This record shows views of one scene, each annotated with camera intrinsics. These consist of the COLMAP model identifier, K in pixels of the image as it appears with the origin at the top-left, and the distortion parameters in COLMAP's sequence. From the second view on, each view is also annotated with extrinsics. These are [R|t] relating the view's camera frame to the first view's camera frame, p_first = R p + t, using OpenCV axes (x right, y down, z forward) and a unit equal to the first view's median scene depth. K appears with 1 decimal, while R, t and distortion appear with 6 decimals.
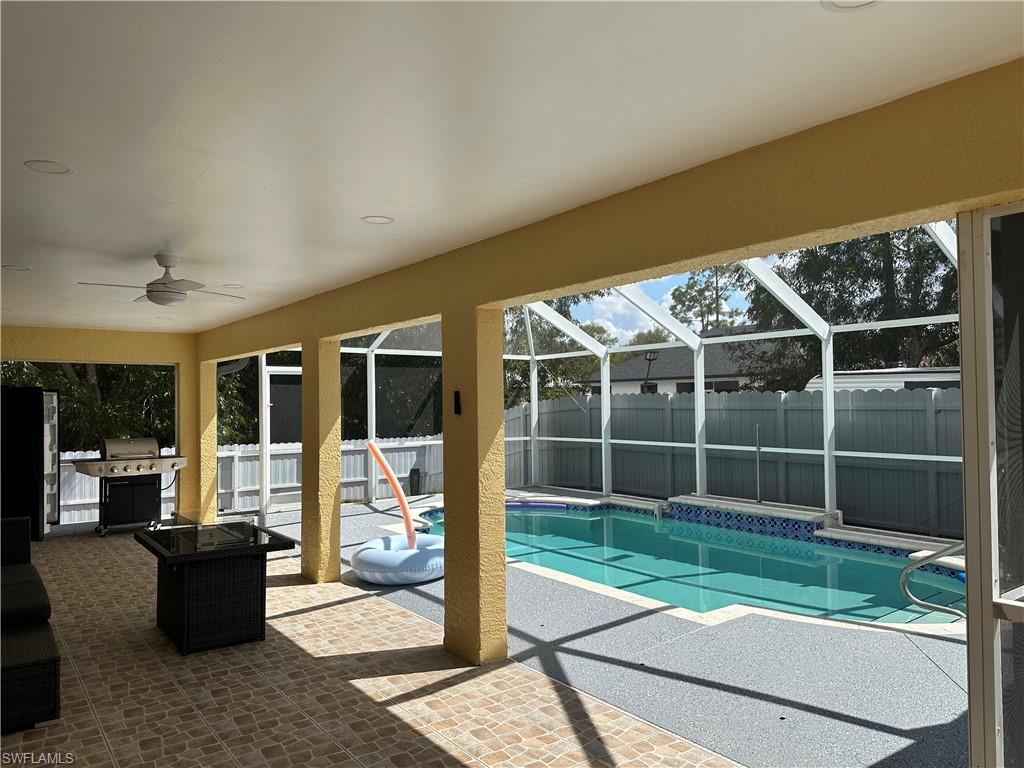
lens RADIAL K [[709.1, 0, 504.6], [0, 709.1, 390.2], [0, 0, 1]] dist [0.108001, -0.178938]
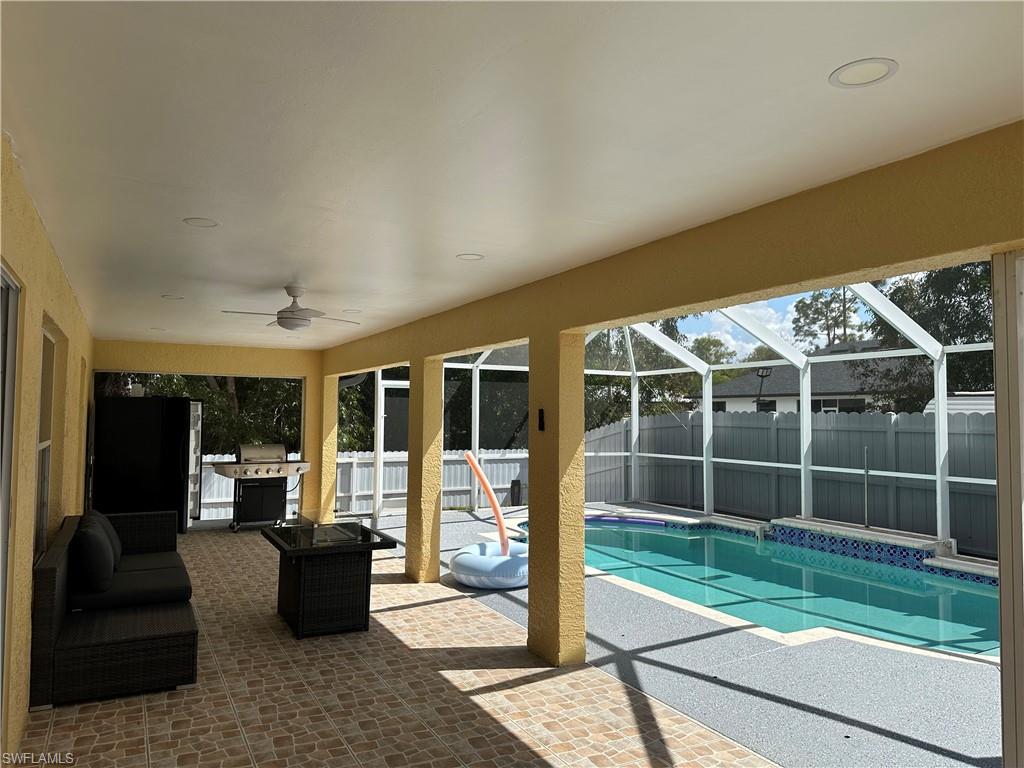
lens RADIAL K [[710.6, 0, 506.9], [0, 710.6, 379.0], [0, 0, 1]] dist [0.104995, -0.172201]
pose [[0.988087, 0.011693, -0.153454, 0.023171], [-0.016750, 0.999357, -0.031701, -0.004643], [0.152985, 0.033894, 0.987647, -0.040389]]
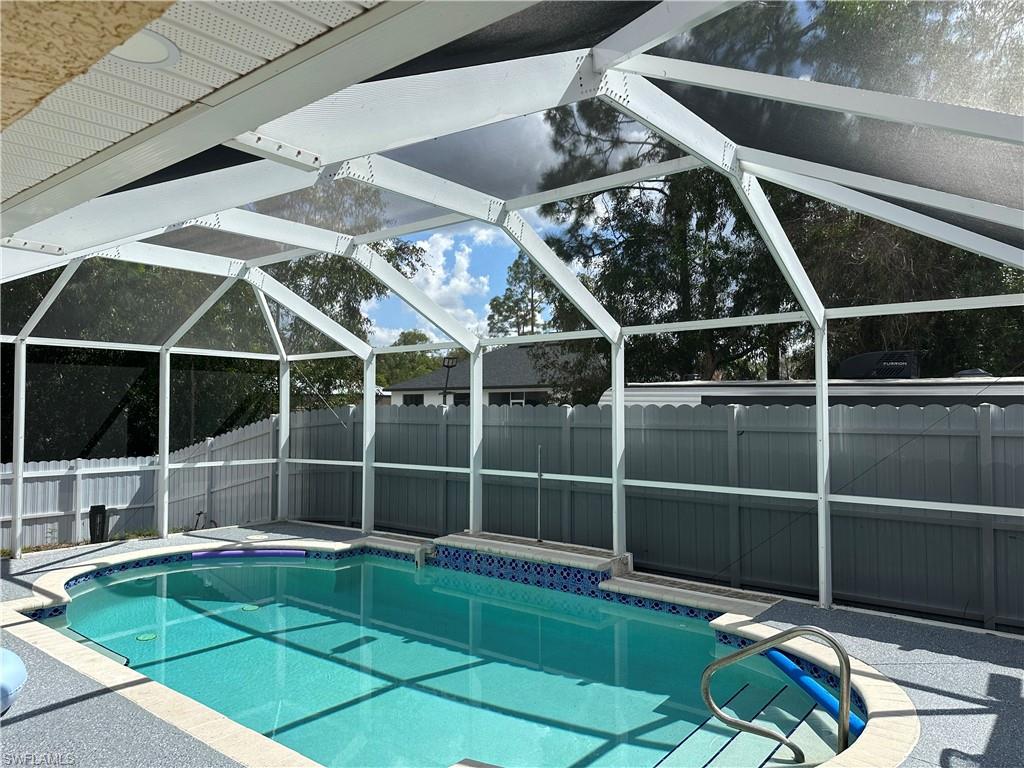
lens RADIAL K [[703.7, 0, 509.7], [0, 703.7, 390.2], [0, 0, 1]] dist [0.121568, -0.167932]
pose [[0.968697, 0.016892, 0.247669, 0.124678], [-0.013993, 0.999811, -0.013462, -0.004157], [-0.247850, 0.009575, 0.968751, 0.239857]]
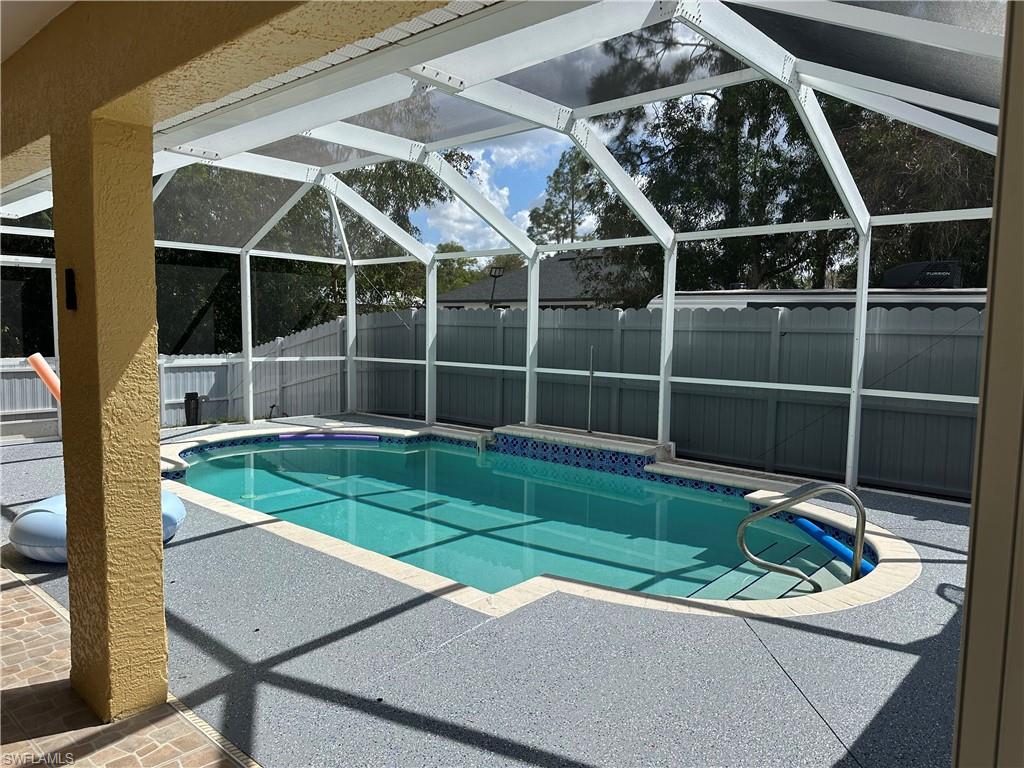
lens RADIAL K [[703.7, 0, 509.7], [0, 703.7, 390.2], [0, 0, 1]] dist [0.121568, -0.167932]
pose [[0.979357, 0.007719, 0.201992, 0.080696], [-0.029902, 0.993809, 0.107000, 0.012494], [-0.199916, -0.110831, 0.973525, 0.173447]]
